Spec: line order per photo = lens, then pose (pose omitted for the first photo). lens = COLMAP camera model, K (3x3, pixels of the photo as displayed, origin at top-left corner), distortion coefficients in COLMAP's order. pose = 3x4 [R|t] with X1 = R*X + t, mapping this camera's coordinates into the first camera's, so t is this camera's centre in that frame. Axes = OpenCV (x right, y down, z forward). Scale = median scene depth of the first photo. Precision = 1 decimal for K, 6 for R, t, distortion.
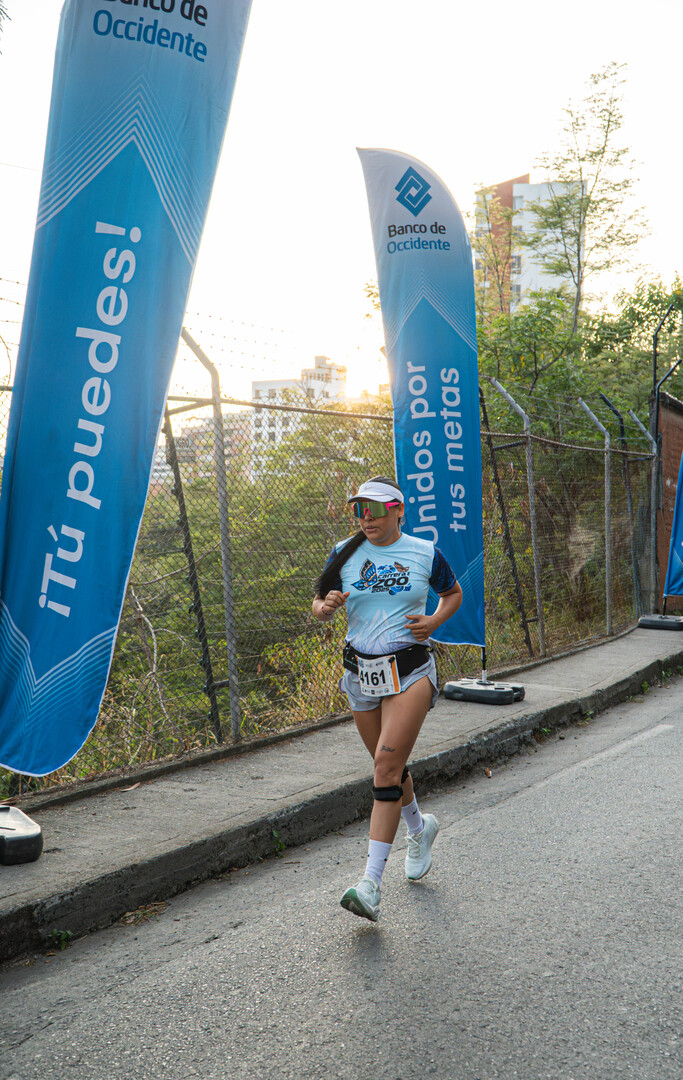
lens RADIAL K [[1454.6, 0, 377.8], [0, 1454.6, 561.0], [0, 0, 1]] dist [0.371537, 1.432623]
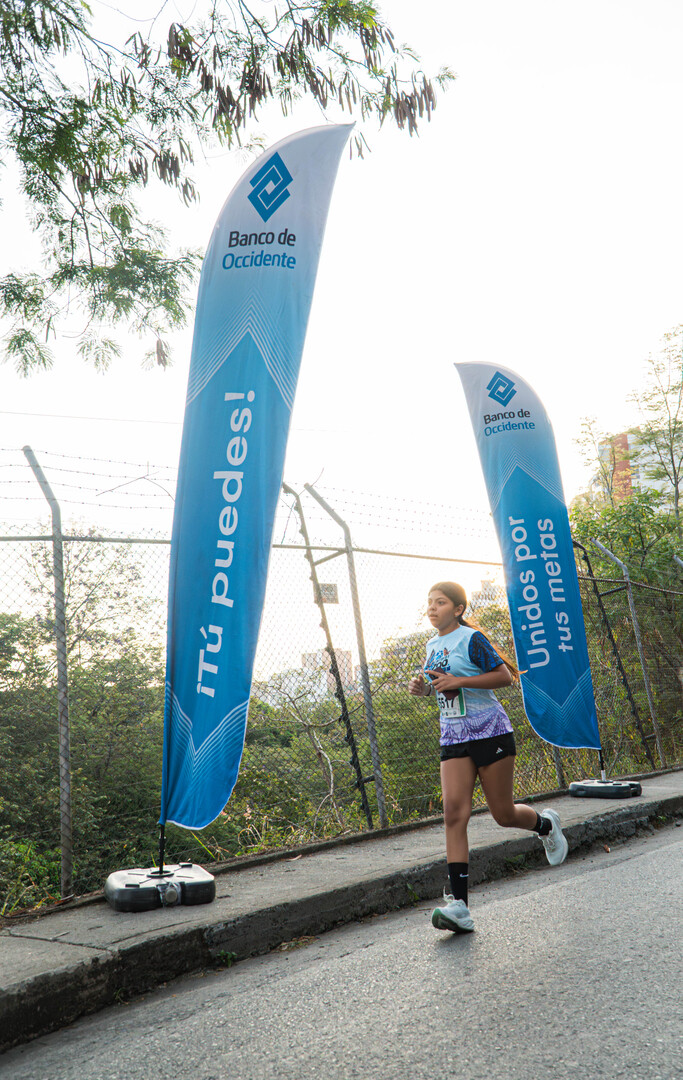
lens RADIAL K [[1176.5, 0, 360.6], [0, 1176.5, 559.8], [0, 0, 1]] dist [0.147479, 0.688117]
pose [[0.985199, -0.094576, -0.142965, 0.035393], [0.070442, 0.983719, -0.165332, 0.054774], [0.156274, 0.152815, 0.975821, 0.015366]]
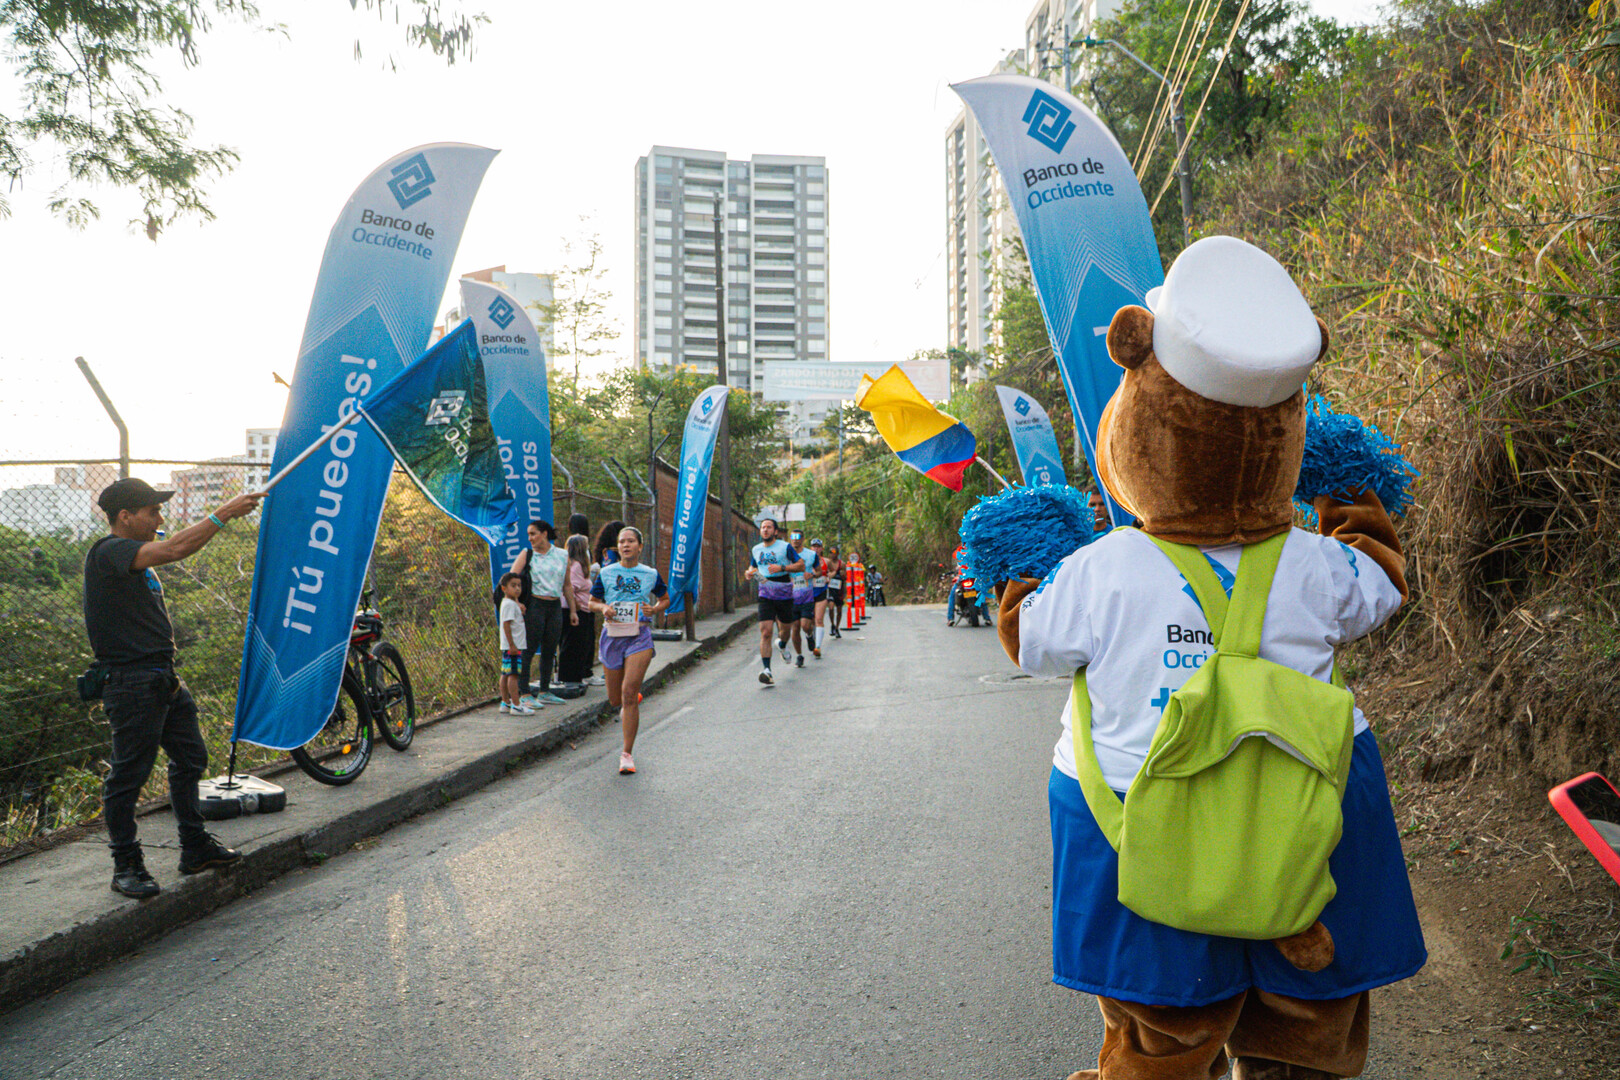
lens RADIAL K [[1267.2, 0, 812.0], [0, 1267.2, 541.6], [0, 0, 1]] dist [-0.082749, 0.201407]
pose [[0.942484, -0.004322, 0.334224, -0.089531], [0.016927, 0.999251, -0.034811, 0.000912], [-0.333823, 0.038466, 0.941851, -0.140901]]
